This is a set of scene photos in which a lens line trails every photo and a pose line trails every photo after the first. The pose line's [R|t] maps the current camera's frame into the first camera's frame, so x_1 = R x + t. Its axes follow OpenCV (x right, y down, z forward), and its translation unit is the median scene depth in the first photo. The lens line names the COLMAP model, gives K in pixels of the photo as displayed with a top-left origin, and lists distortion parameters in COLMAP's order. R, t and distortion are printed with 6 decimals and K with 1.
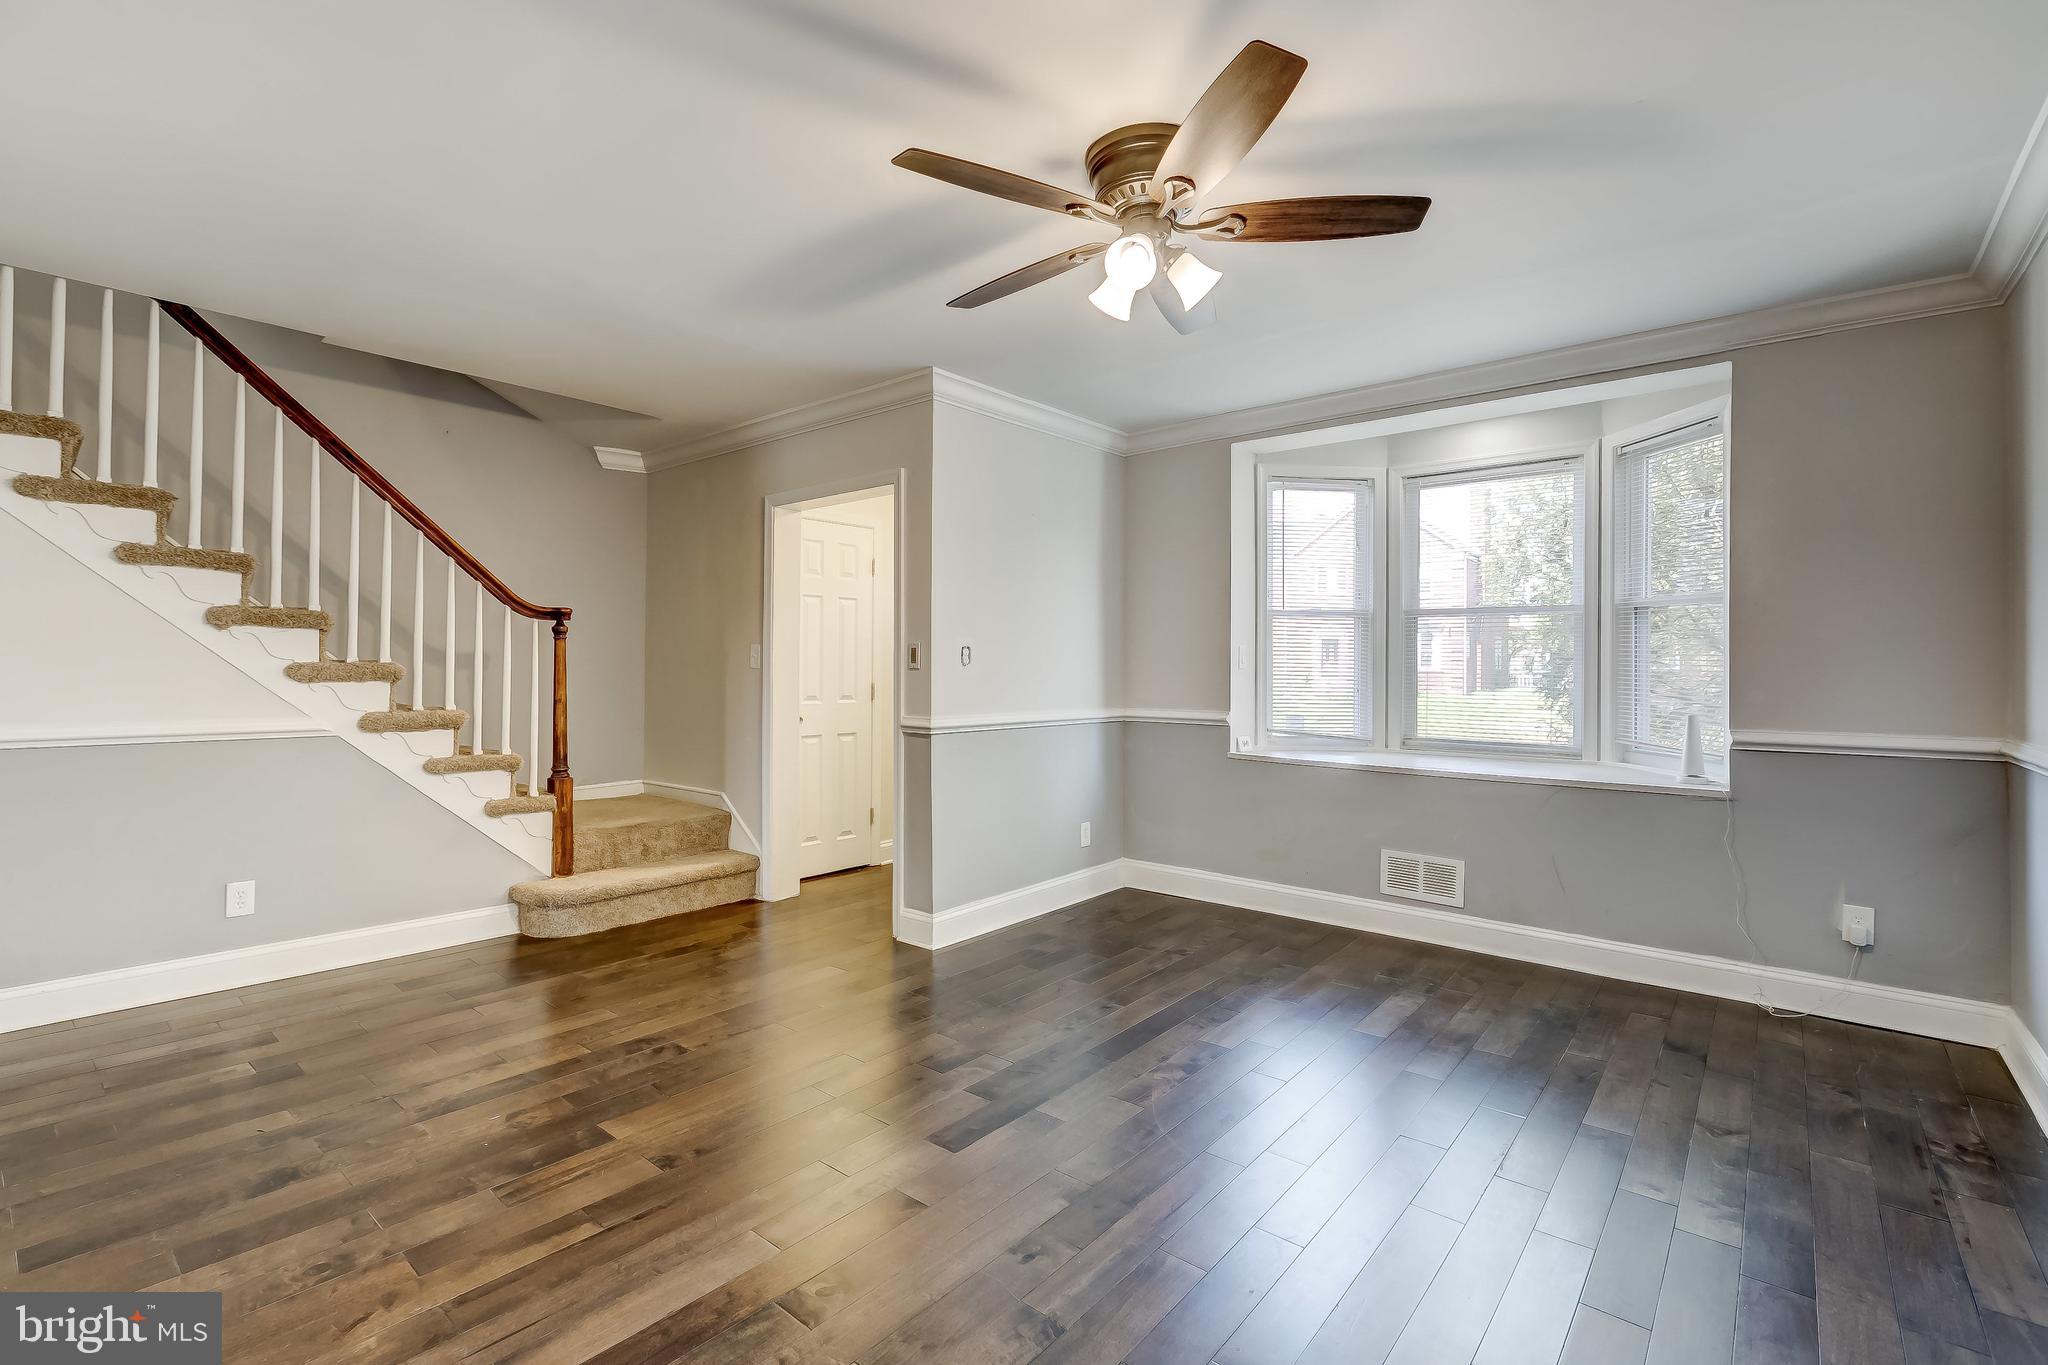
lens RADIAL K [[921.3, 0, 1023.3], [0, 921.3, 663.7], [0, 0, 1]] dist [0.001599, 0.000132]
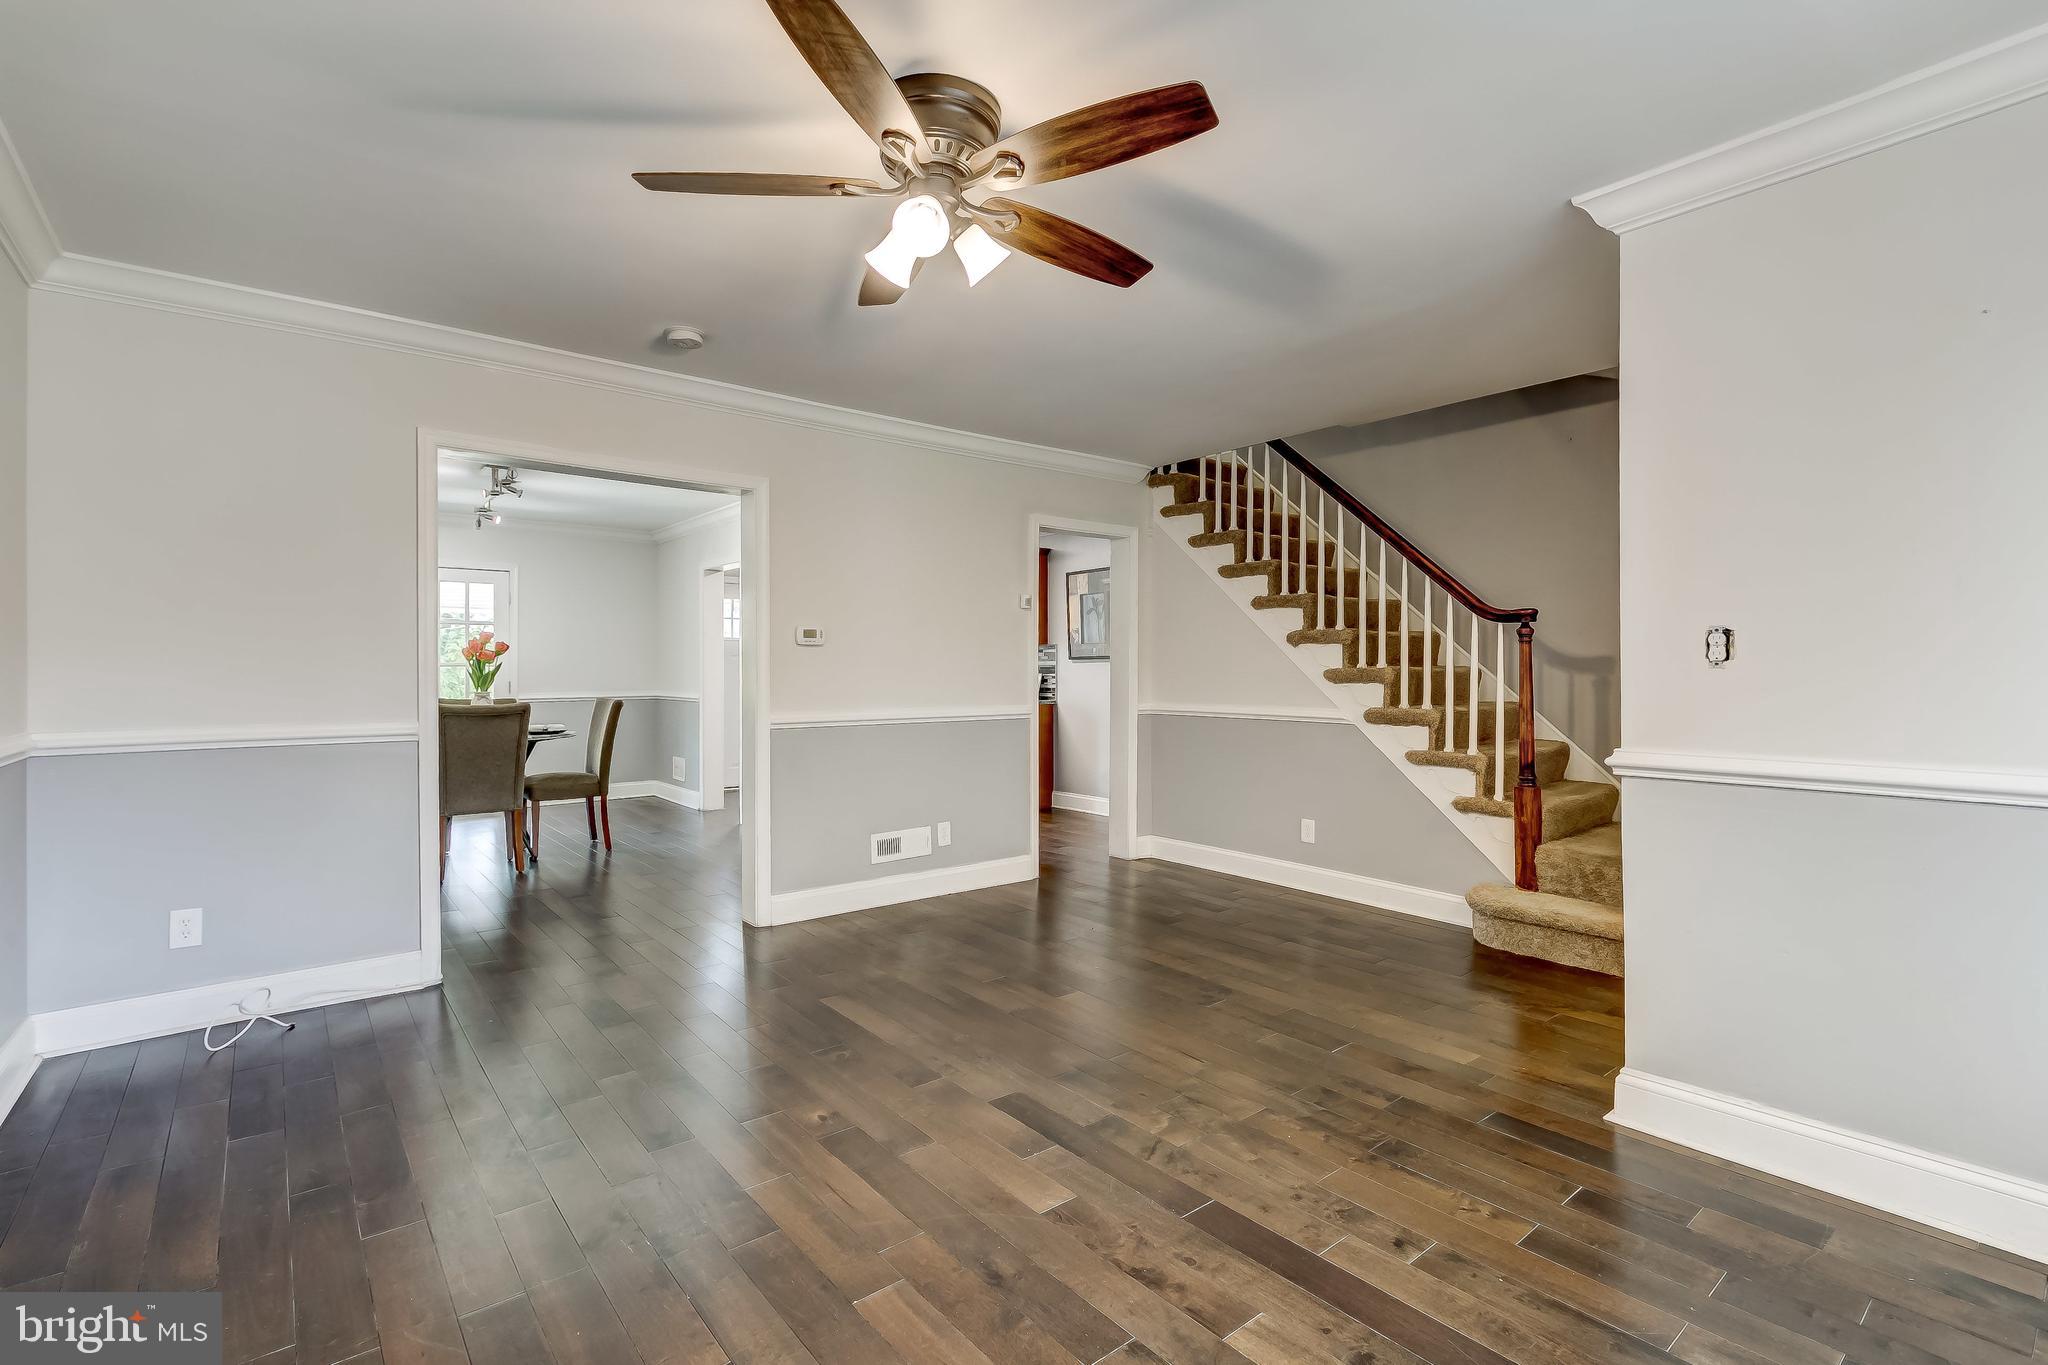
lens RADIAL K [[934.0, 0, 1025.7], [0, 934.0, 675.8], [0, 0, 1]] dist [0.010400, -0.000035]
pose [[-0.186357, -0.000620, -0.982482, 0.579834], [0.003791, 0.999992, -0.001350, 0.008289], [0.982475, -0.003976, -0.186353, 0.705768]]
